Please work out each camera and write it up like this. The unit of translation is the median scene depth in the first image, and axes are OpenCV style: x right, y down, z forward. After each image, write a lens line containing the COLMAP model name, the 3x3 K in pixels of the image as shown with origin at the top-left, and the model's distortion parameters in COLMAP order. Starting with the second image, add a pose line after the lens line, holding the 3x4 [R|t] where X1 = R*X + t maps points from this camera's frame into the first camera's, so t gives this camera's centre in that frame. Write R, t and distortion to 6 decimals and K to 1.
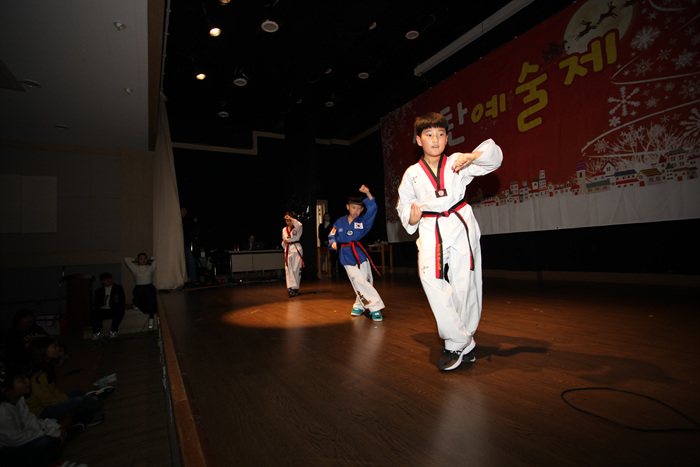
lens RADIAL K [[351.6, 0, 347.1], [0, 351.6, 236.6], [0, 0, 1]] dist [-0.057838, 0.023750]
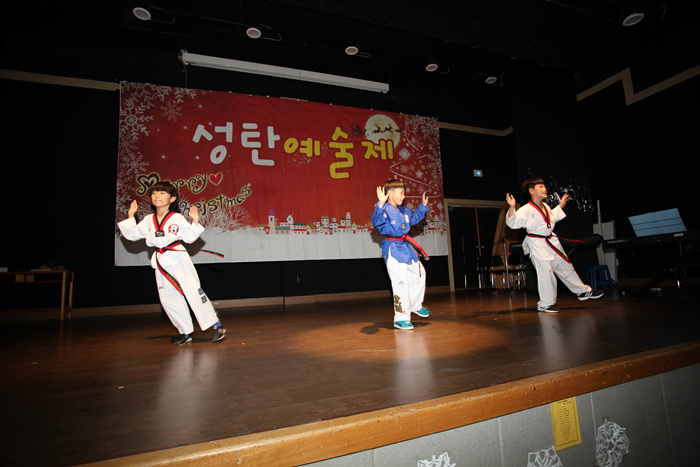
lens RADIAL K [[351.6, 0, 350.6], [0, 351.6, 231.9], [0, 0, 1]] dist [-0.057838, 0.023750]
pose [[0.170847, 0.163164, 0.971694, -0.678979], [0.002223, 0.986127, -0.165979, 0.095493], [-0.985295, 0.030517, 0.168114, 0.744338]]
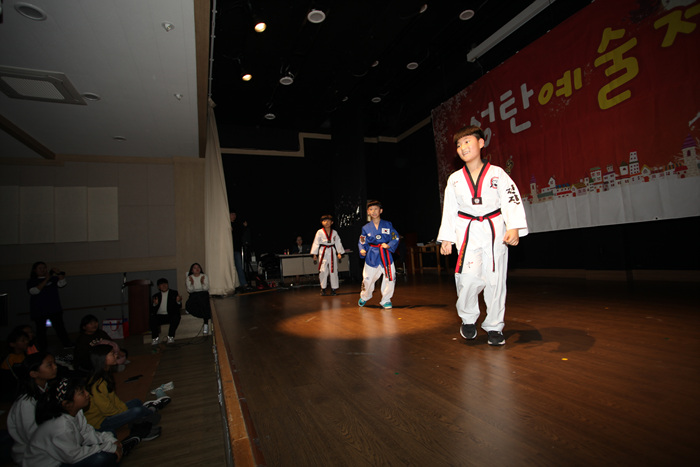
lens RADIAL K [[351.6, 0, 343.0], [0, 351.6, 236.5], [0, 0, 1]] dist [-0.057838, 0.023750]
pose [[0.990330, -0.027917, -0.135891, -0.035302], [0.026846, 0.999592, -0.009706, 0.005525], [0.136107, 0.005964, 0.990676, 0.066456]]
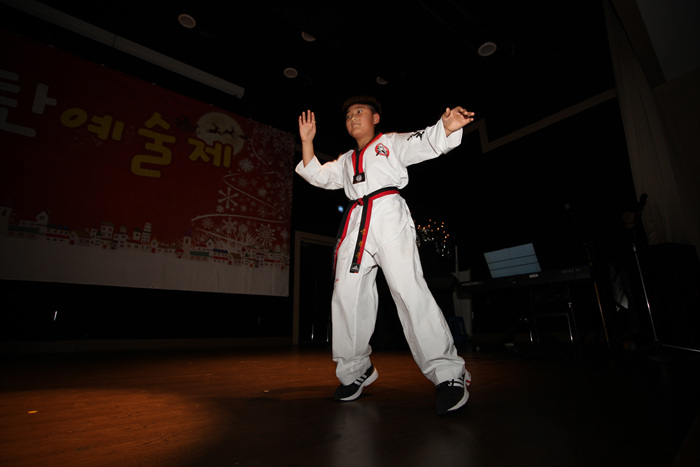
lens RADIAL K [[351.6, 0, 348.7], [0, 351.6, 226.2], [0, 0, 1]] dist [-0.057838, 0.023750]
pose [[-0.152738, 0.331073, 0.931161, -0.369956], [-0.016665, 0.941220, -0.337383, 0.117660], [-0.988126, -0.067049, -0.138243, 0.574356]]
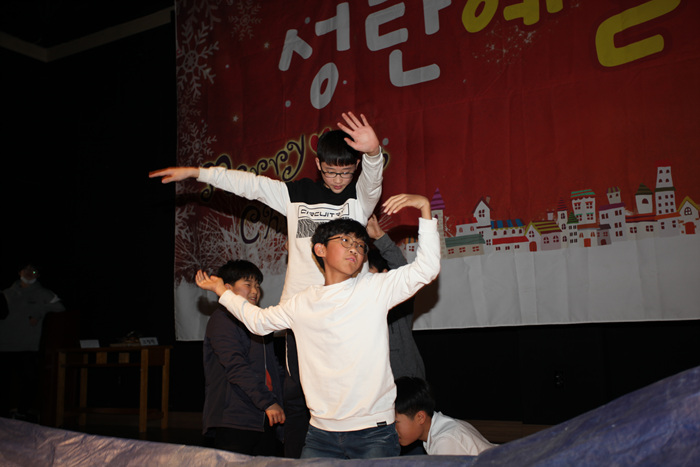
lens RADIAL K [[797.3, 0, 344.4], [0, 797.3, 230.5], [0, 0, 1]] dist [0.054005, 0.000000]
pose [[0.889151, 0.090017, 0.448672, -0.157718], [-0.032621, 0.990435, -0.134066, 0.014126], [-0.456449, 0.104569, 0.883583, 0.351086]]
